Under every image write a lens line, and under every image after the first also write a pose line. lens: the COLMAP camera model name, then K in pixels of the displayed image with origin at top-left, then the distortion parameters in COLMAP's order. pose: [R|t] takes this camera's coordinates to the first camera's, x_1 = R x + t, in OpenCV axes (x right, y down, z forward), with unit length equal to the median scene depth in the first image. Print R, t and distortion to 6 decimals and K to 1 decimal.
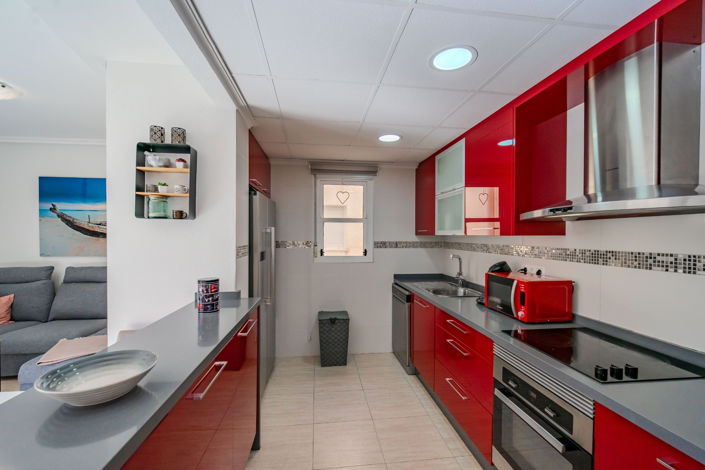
lens RADIAL K [[300.6, 0, 353.6], [0, 300.6, 238.0], [0, 0, 1]] dist [0.000222, -0.000357]
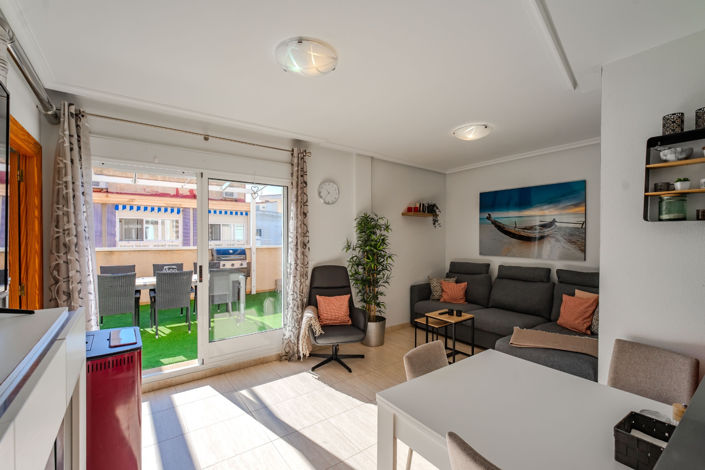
lens RADIAL K [[307.5, 0, 354.7], [0, 307.5, 235.4], [0, 0, 1]] dist [-0.002023, -0.000906]
pose [[0.488740, -0.008706, -0.872386, -0.203231], [-0.004293, 0.999914, -0.012384, -0.005216], [0.872419, 0.009798, 0.488660, -0.132060]]
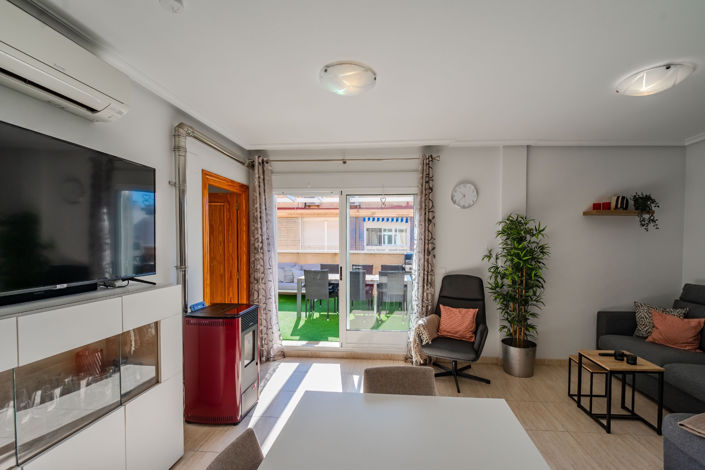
lens RADIAL K [[310.8, 0, 366.8], [0, 310.8, 247.4], [0, 0, 1]] dist [-0.001677, -0.000737]
pose [[-0.206284, 0.010973, -0.978431, -0.121058], [-0.011781, 0.999837, 0.013697, -0.013341], [0.978421, 0.014353, -0.206121, 0.312322]]
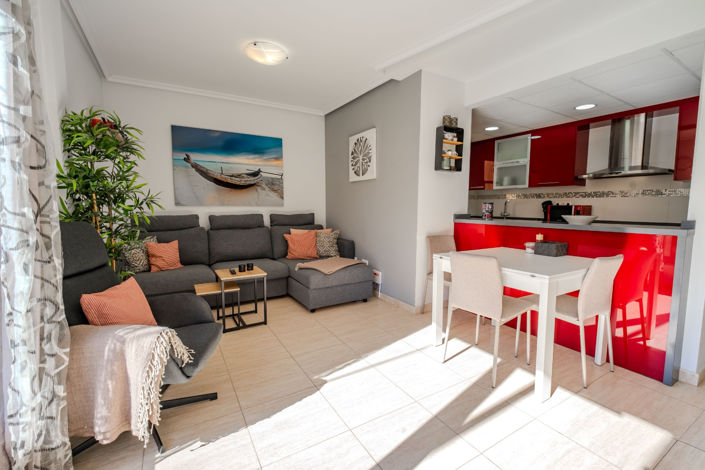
lens RADIAL K [[307.5, 0, 354.7], [0, 307.5, 235.4], [0, 0, 1]] dist [-0.002023, -0.000906]
pose [[0.911426, -0.042617, 0.409251, -1.150288], [0.005583, 0.995811, 0.091265, 0.087202], [-0.411426, -0.080896, 0.907846, -0.254746]]
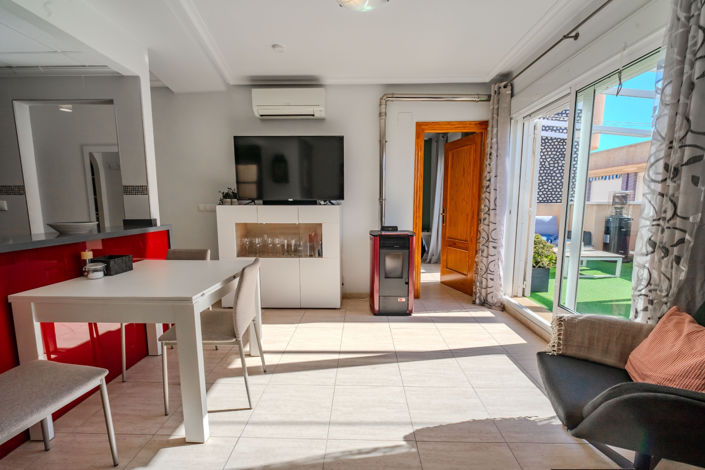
lens RADIAL K [[300.6, 0, 353.6], [0, 300.6, 238.0], [0, 0, 1]] dist [0.000222, -0.000357]
pose [[-0.990270, -0.020050, 0.137705, -0.944034], [-0.002039, 0.991550, 0.129711, 0.059802], [-0.139142, 0.128168, -0.981943, 0.869801]]
